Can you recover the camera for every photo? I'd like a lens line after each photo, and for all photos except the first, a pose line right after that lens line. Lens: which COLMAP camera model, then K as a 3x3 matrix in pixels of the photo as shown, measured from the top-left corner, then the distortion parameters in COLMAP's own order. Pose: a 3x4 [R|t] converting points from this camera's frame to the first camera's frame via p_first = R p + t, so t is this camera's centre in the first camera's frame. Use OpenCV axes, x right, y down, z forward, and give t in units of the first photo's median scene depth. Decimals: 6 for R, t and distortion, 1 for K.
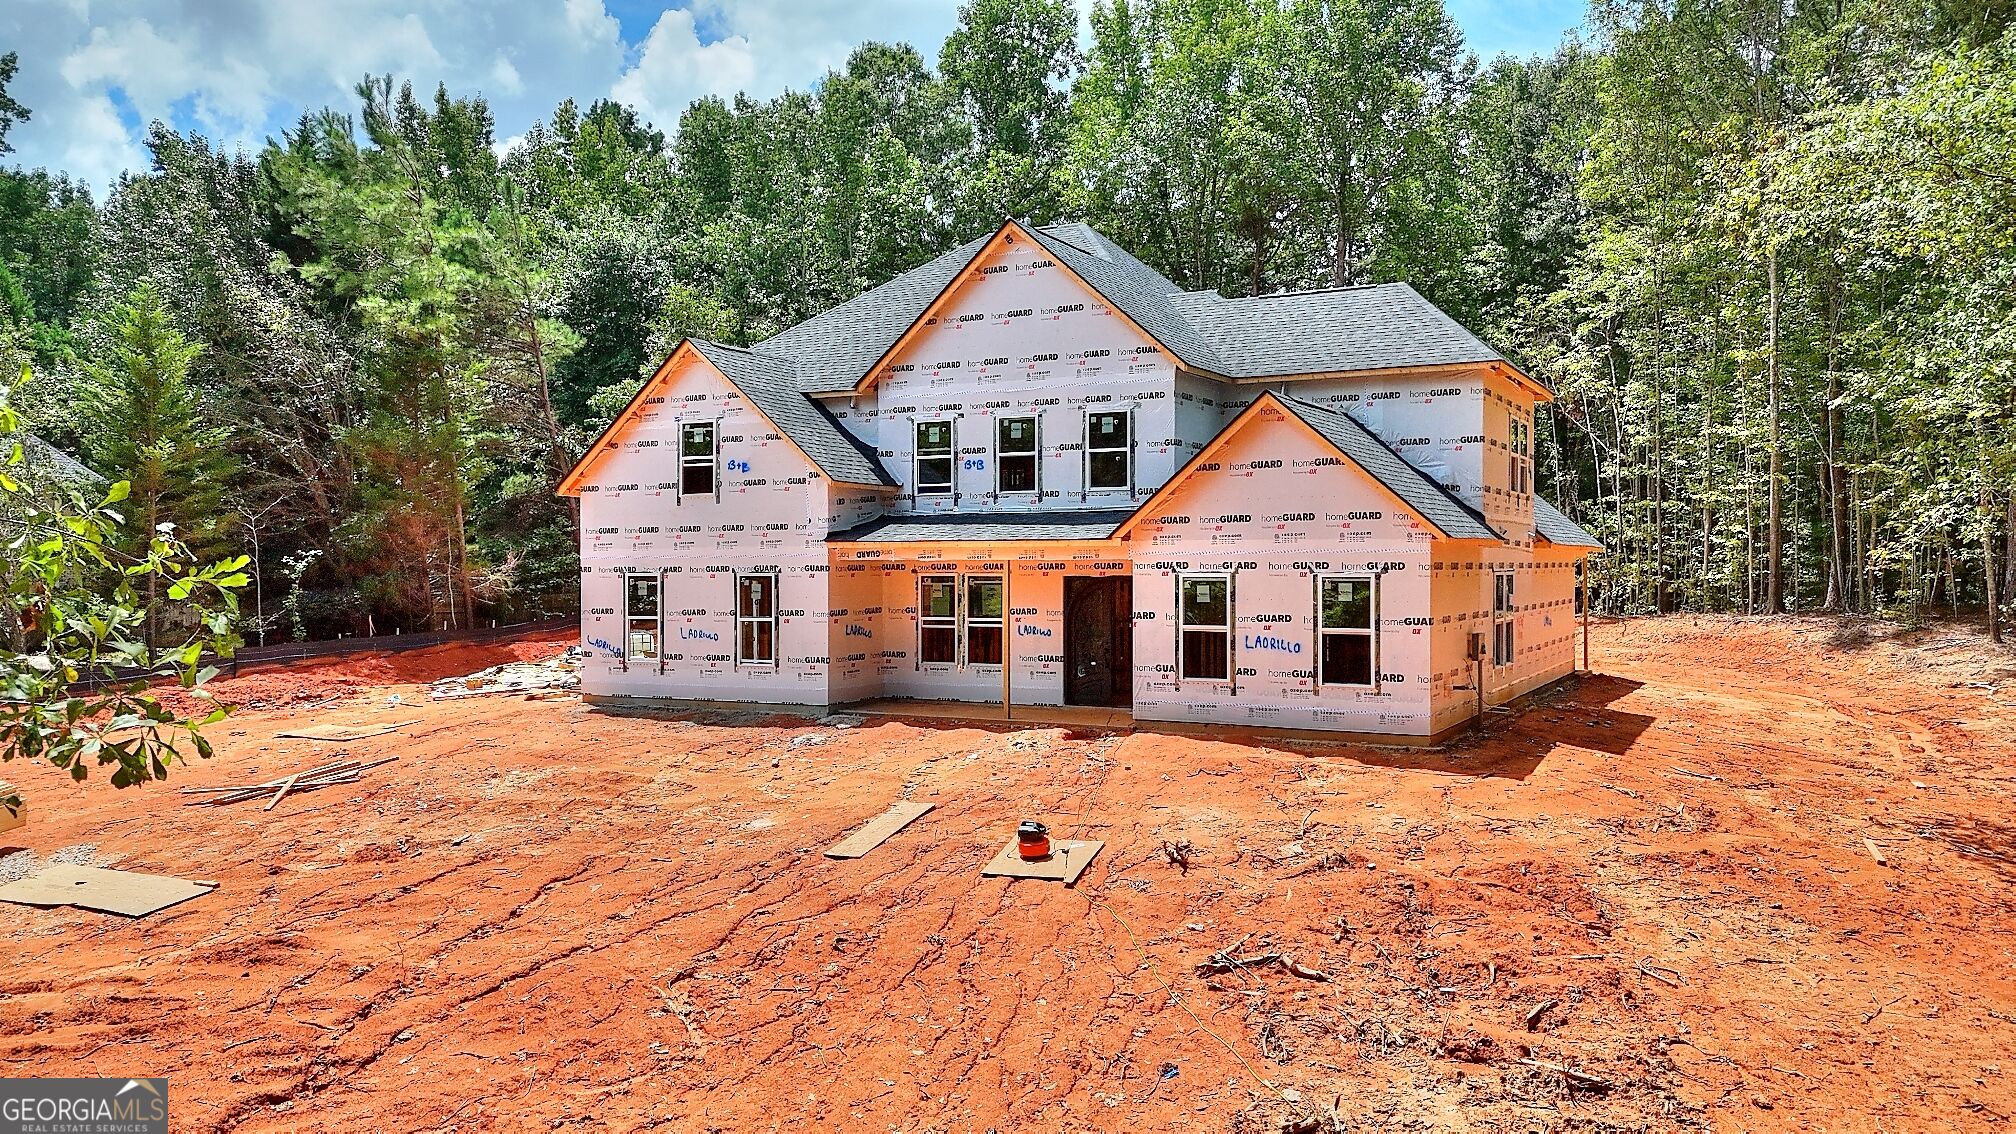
lens RADIAL K [[1459.7, 0, 1008.0], [0, 1459.7, 567.0], [0, 0, 1]] dist [0.077155, -0.083364]
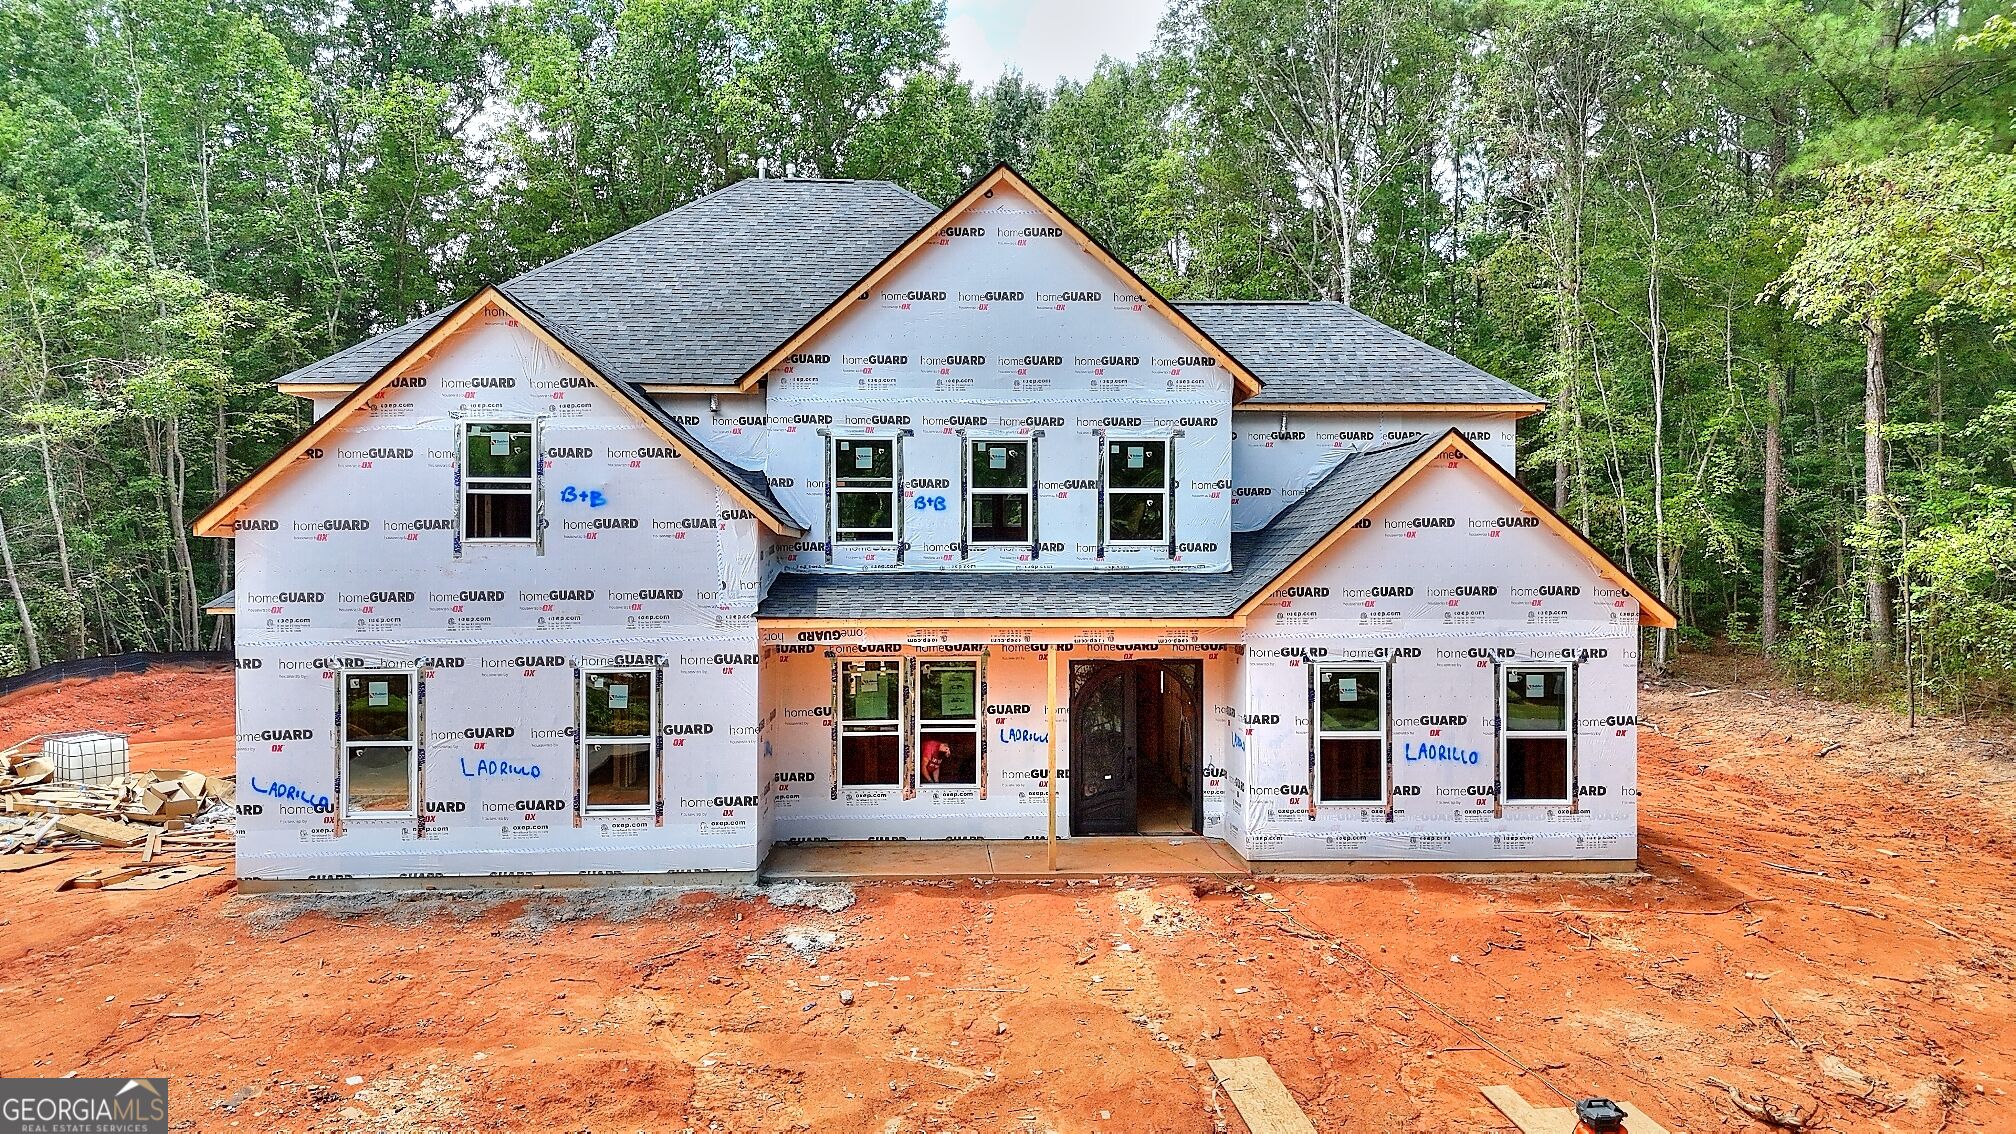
lens RADIAL K [[1459.7, 0, 1008.0], [0, 1459.7, 567.0], [0, 0, 1]] dist [0.077155, -0.083364]
pose [[0.864039, 0.000434, 0.503425, -0.352275], [0.000309, 0.999999, -0.001391, -0.038879], [-0.503425, 0.001357, 0.864038, 0.375928]]
